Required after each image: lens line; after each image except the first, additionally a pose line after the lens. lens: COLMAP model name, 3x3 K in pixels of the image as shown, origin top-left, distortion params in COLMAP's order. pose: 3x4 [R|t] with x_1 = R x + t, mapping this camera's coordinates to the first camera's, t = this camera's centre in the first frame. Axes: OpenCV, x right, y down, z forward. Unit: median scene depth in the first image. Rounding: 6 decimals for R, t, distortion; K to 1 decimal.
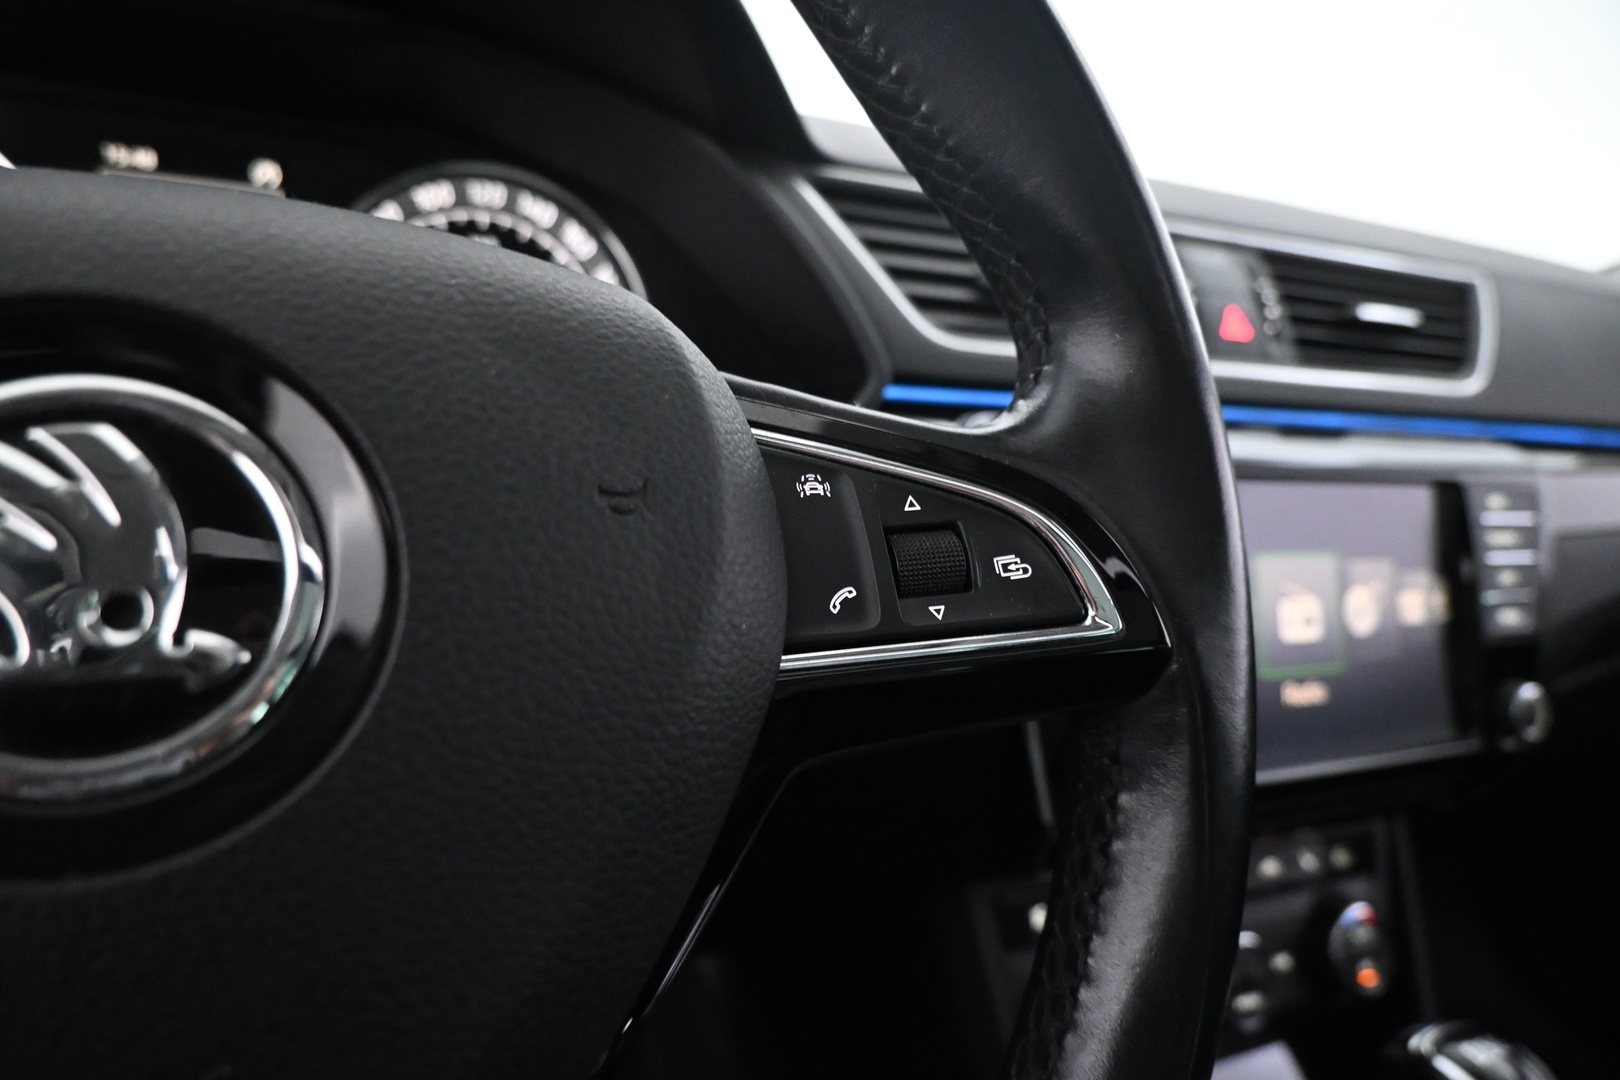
lens RADIAL K [[1084.9, 0, 818.9], [0, 1084.9, 526.4], [0, 0, 1]] dist [-0.001432, 0.002402]
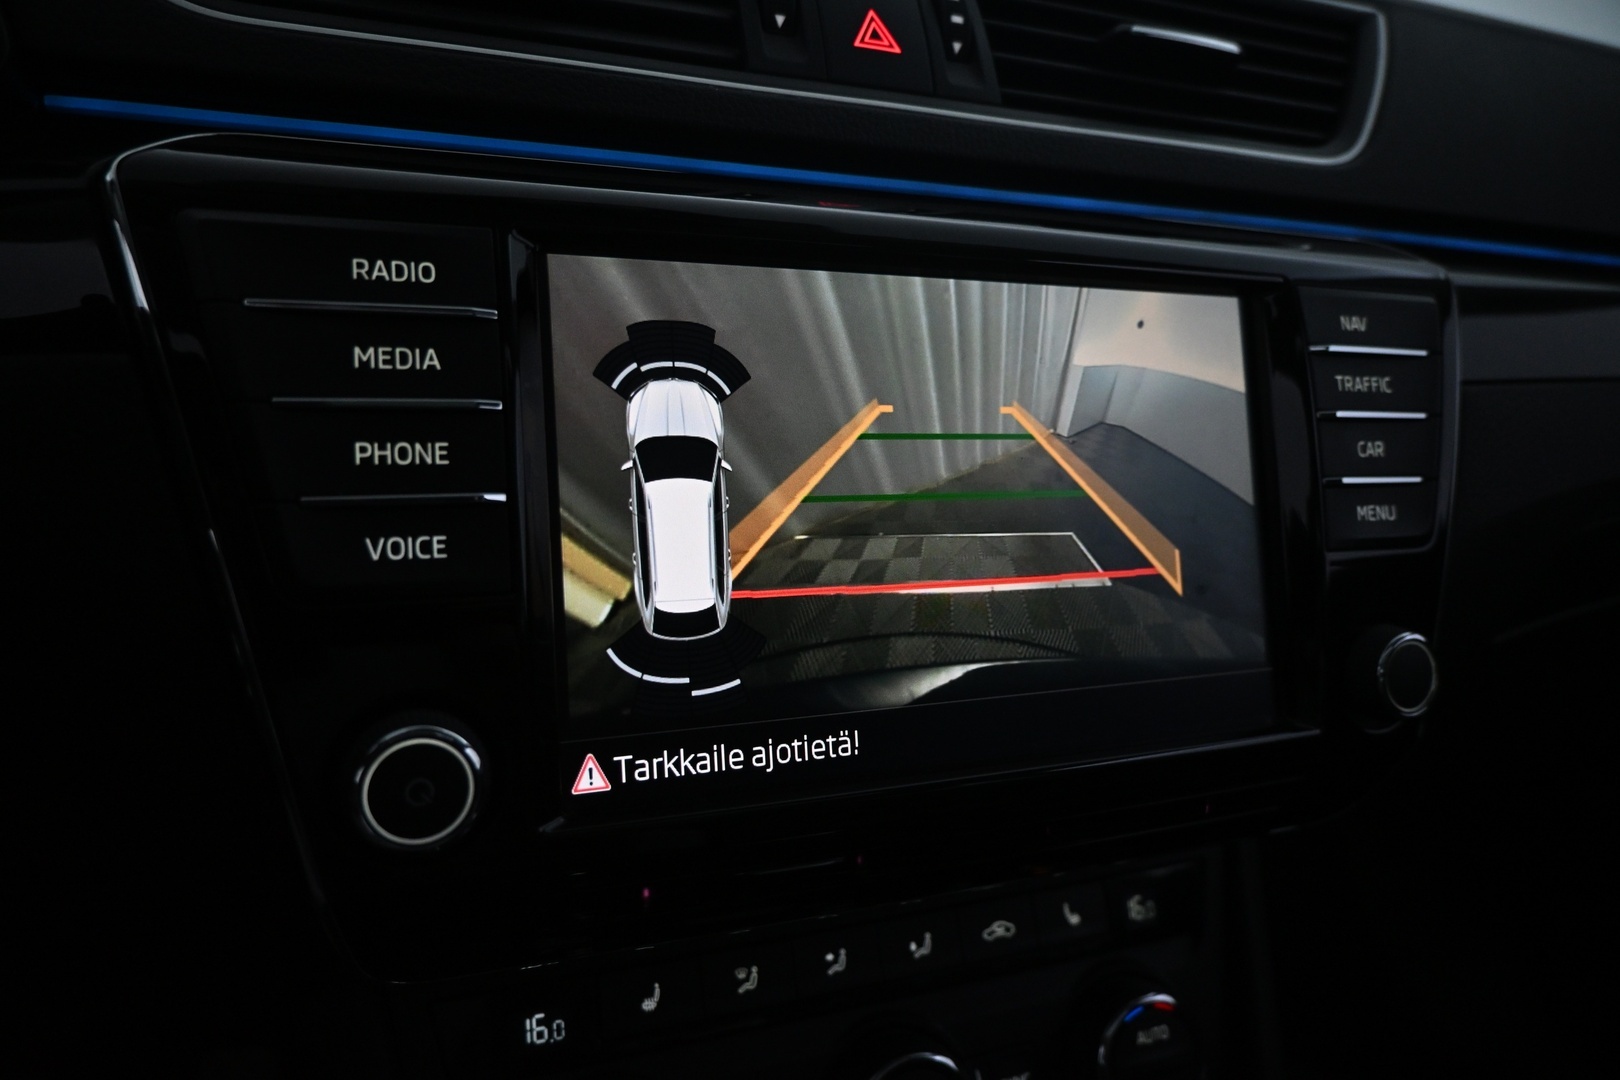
lens RADIAL K [[1084.9, 0, 818.1], [0, 1084.9, 539.1], [0, 0, 1]] dist [-0.001432, 0.002402]
pose [[0.996762, -0.024302, -0.076644, 0.378744], [0.025504, 0.999566, 0.014746, 0.079910], [0.076252, -0.016653, 0.996950, 0.387997]]
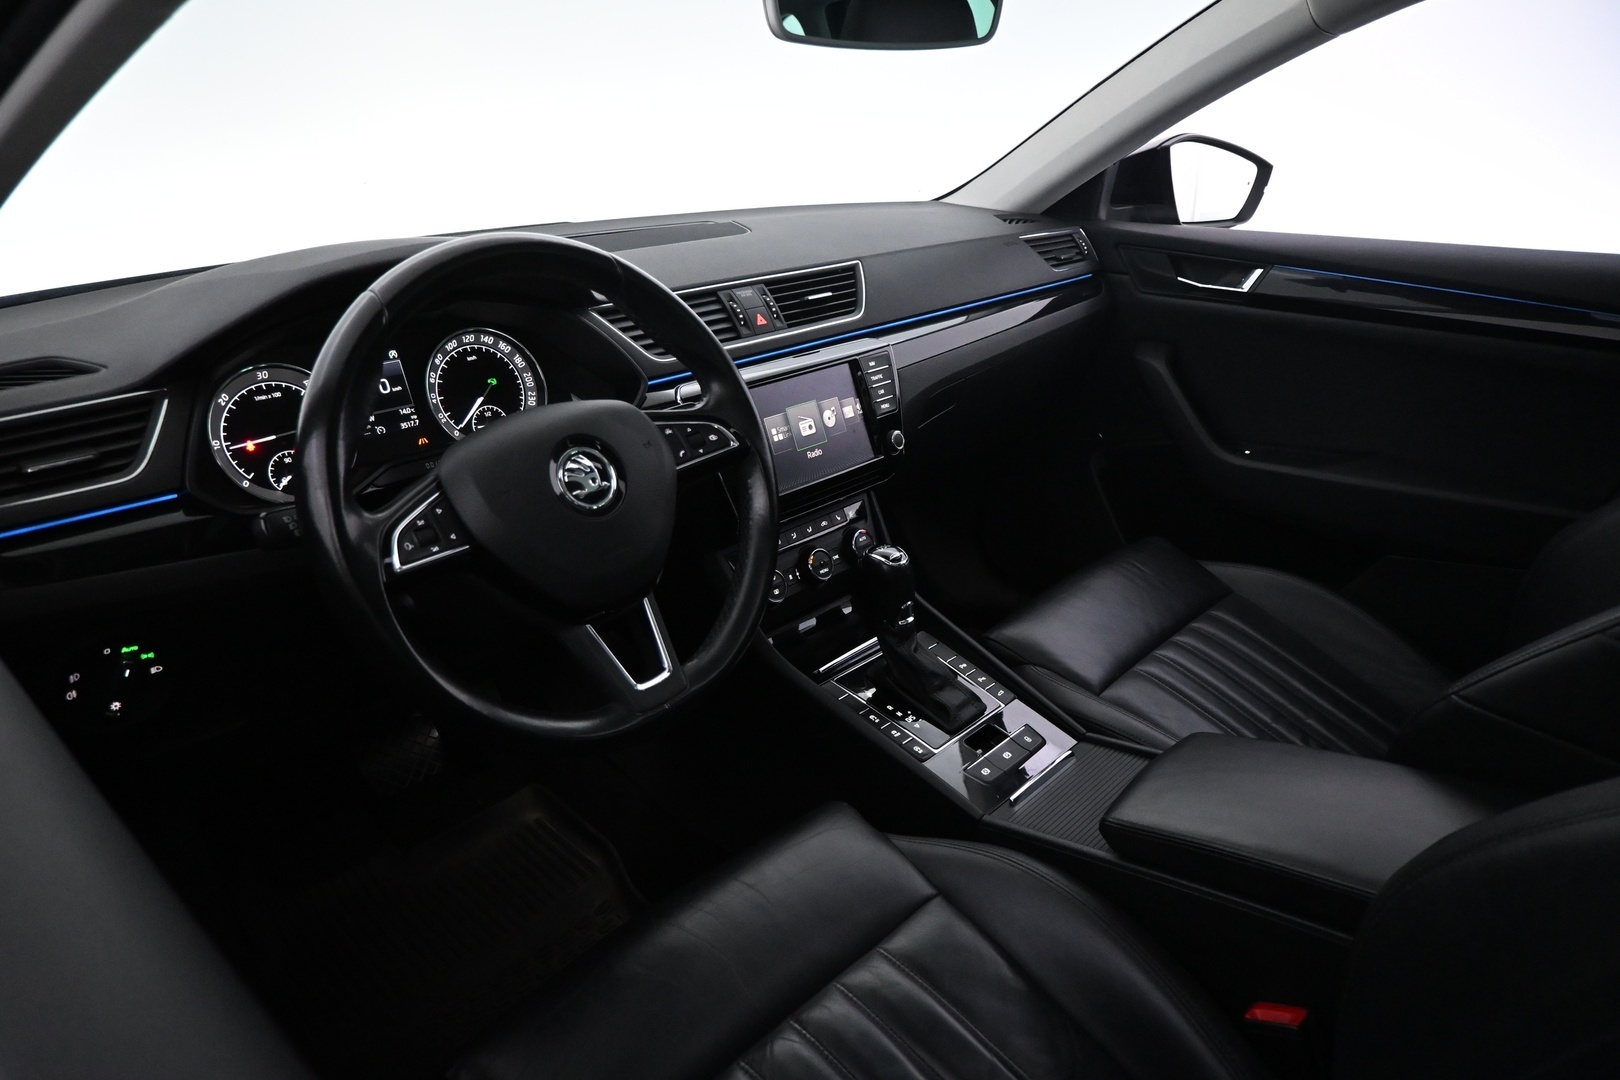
lens RADIAL K [[1084.9, 0, 812.5], [0, 1084.9, 546.2], [0, 0, 1]] dist [-0.001432, 0.002402]
pose [[0.922324, -0.267123, 0.279221, -0.344131], [0.222499, 0.957901, 0.181439, -0.107269], [-0.315932, -0.105220, 0.942929, -1.443306]]
